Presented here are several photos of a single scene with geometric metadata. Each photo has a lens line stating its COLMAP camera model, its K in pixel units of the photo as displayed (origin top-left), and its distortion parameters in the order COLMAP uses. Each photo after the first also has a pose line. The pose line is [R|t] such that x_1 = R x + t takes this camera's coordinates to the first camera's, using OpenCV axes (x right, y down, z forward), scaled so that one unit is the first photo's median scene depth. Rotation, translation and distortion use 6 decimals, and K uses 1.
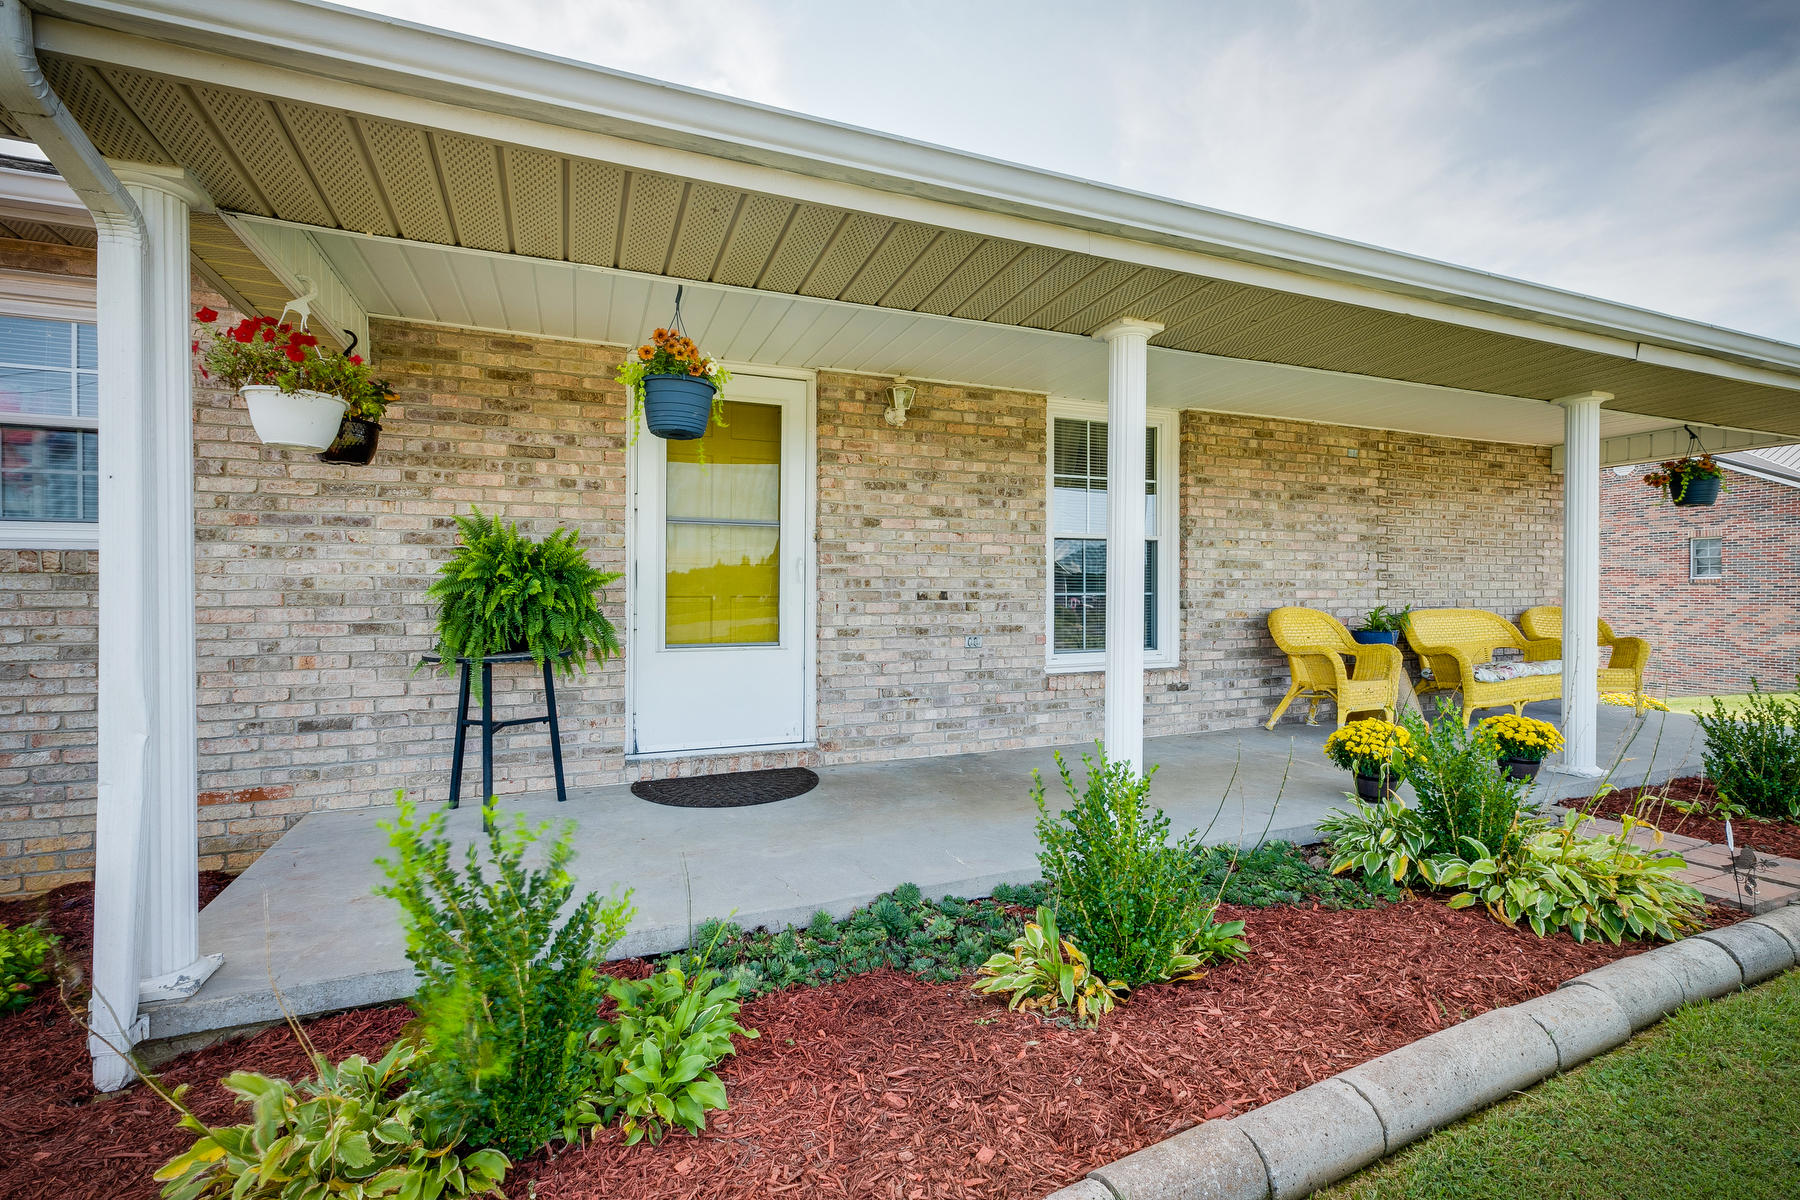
lens RADIAL K [[811.2, 0, 891.7], [0, 811.2, 589.8], [0, 0, 1]] dist [0.003060, -0.000034]
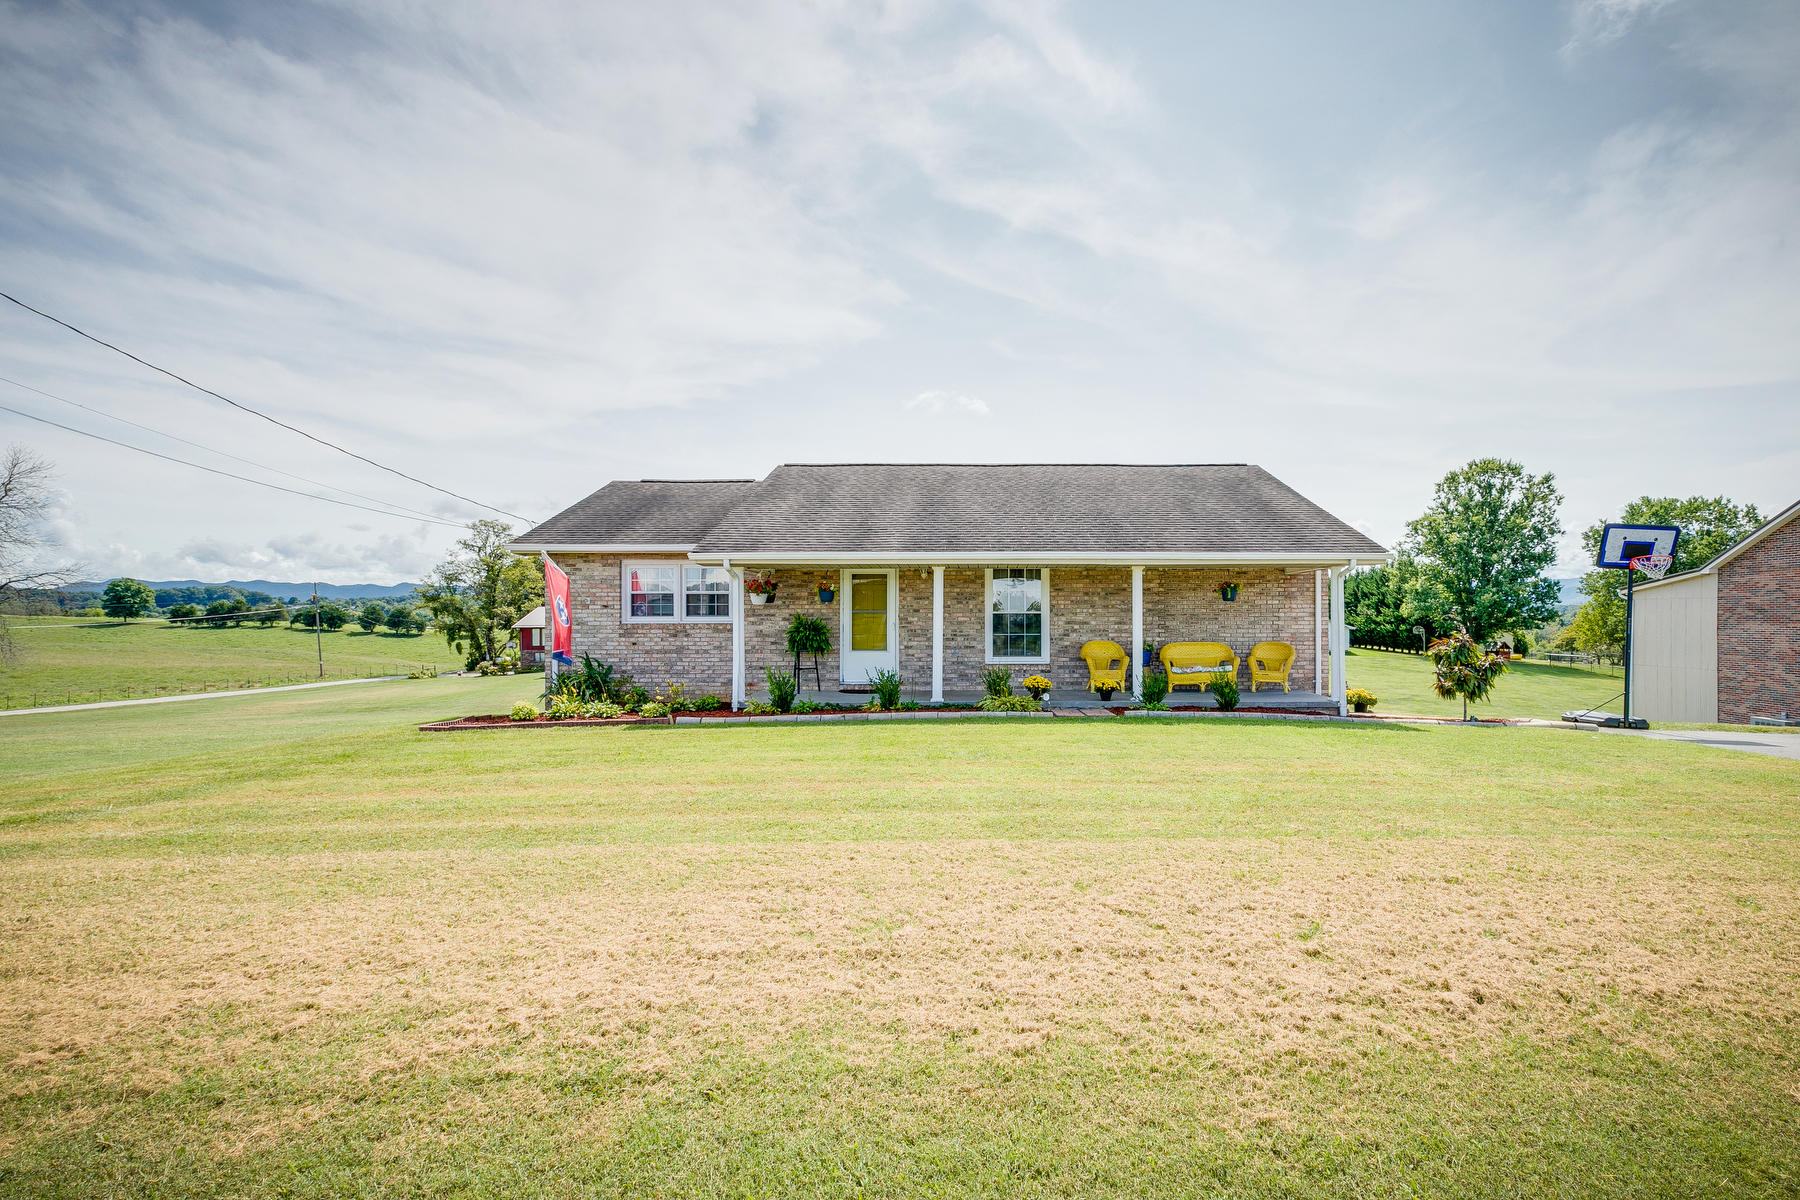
lens RADIAL K [[811.2, 0, 955.9], [0, 811.2, 620.5], [0, 0, 1]] dist [0.003060, -0.000034]
pose [[0.926027, -0.004798, -0.377427, 1.149174], [-0.000476, 0.999904, -0.013881, -0.004628], [0.377457, 0.013034, 0.925935, -1.601402]]
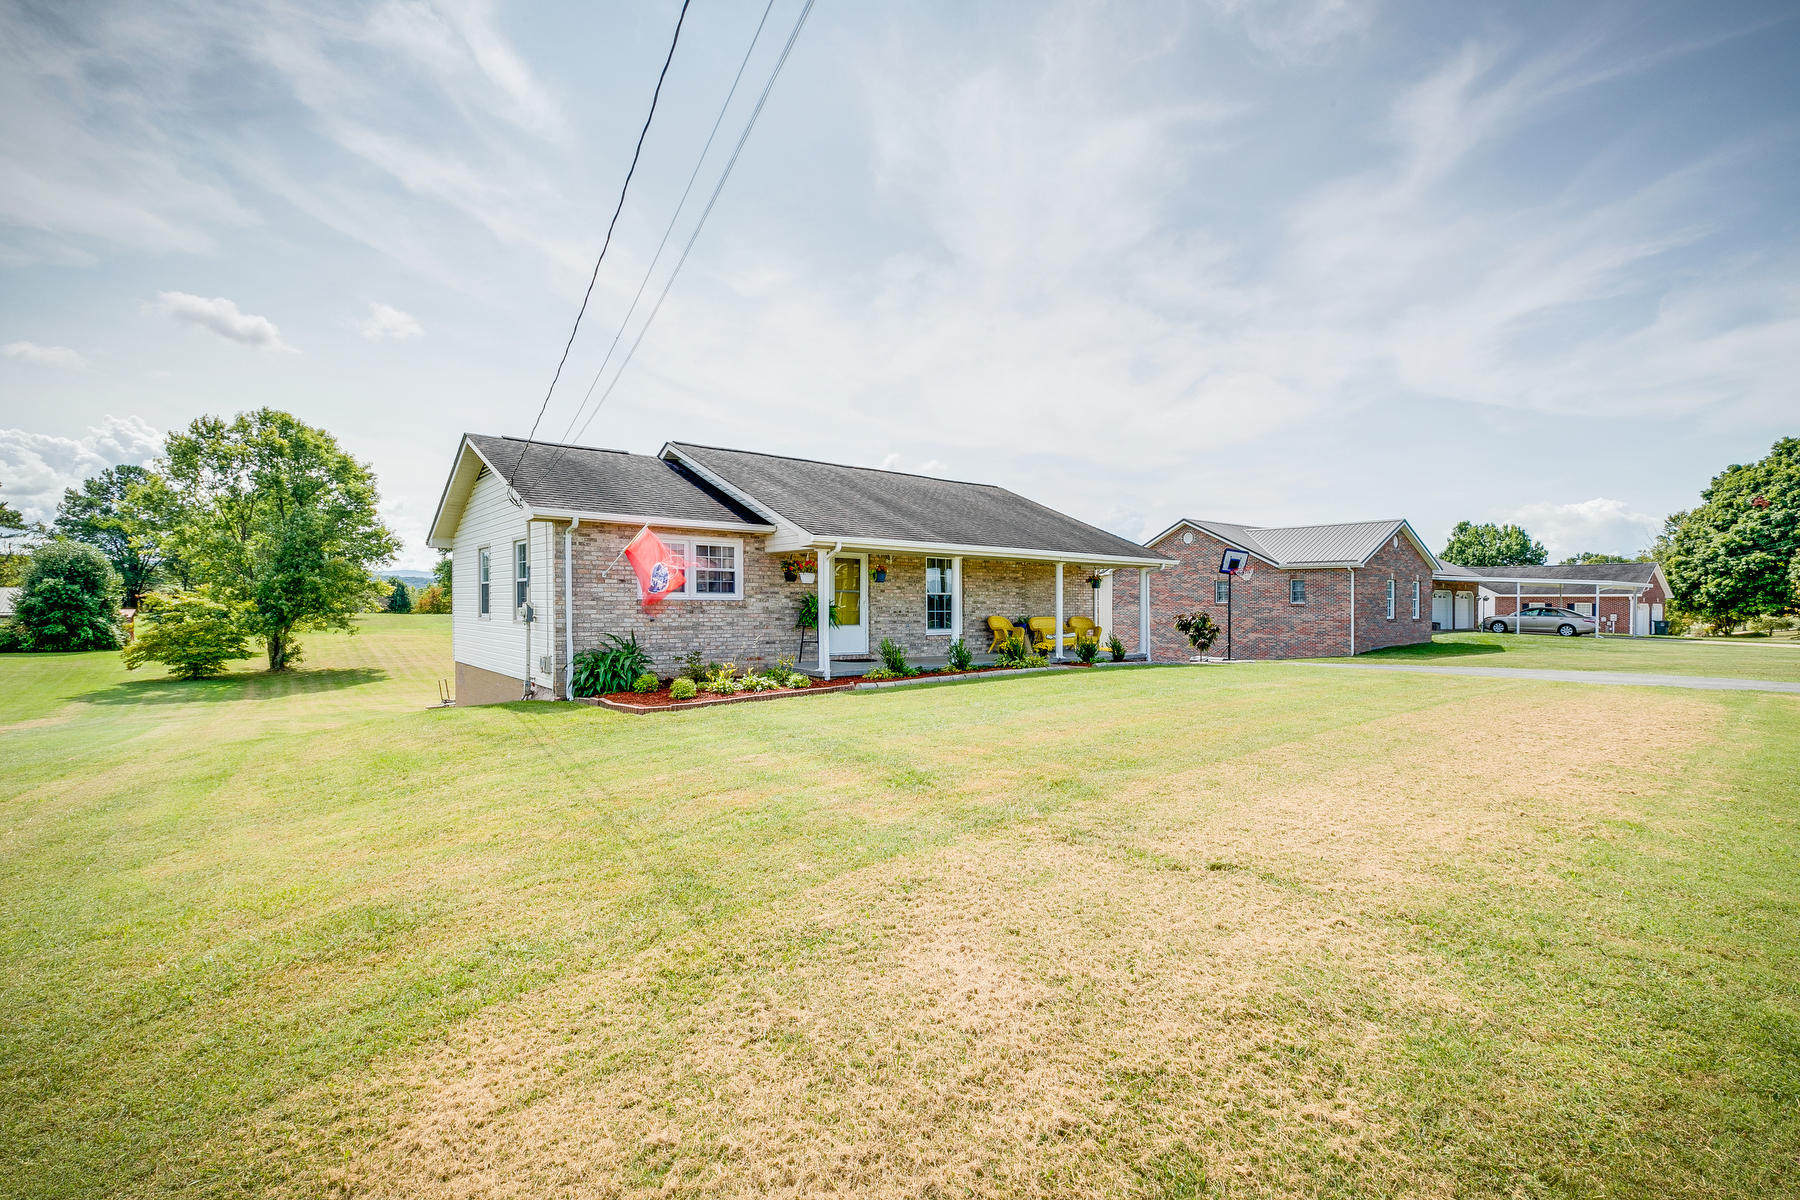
lens RADIAL K [[811.2, 0, 909.1], [0, 811.2, 614.0], [0, 0, 1]] dist [0.003060, -0.000034]
pose [[0.954966, -0.000560, 0.296715, -0.892101], [0.000169, 0.999999, 0.001345, 0.011760], [-0.296716, -0.001234, 0.954965, -2.236686]]
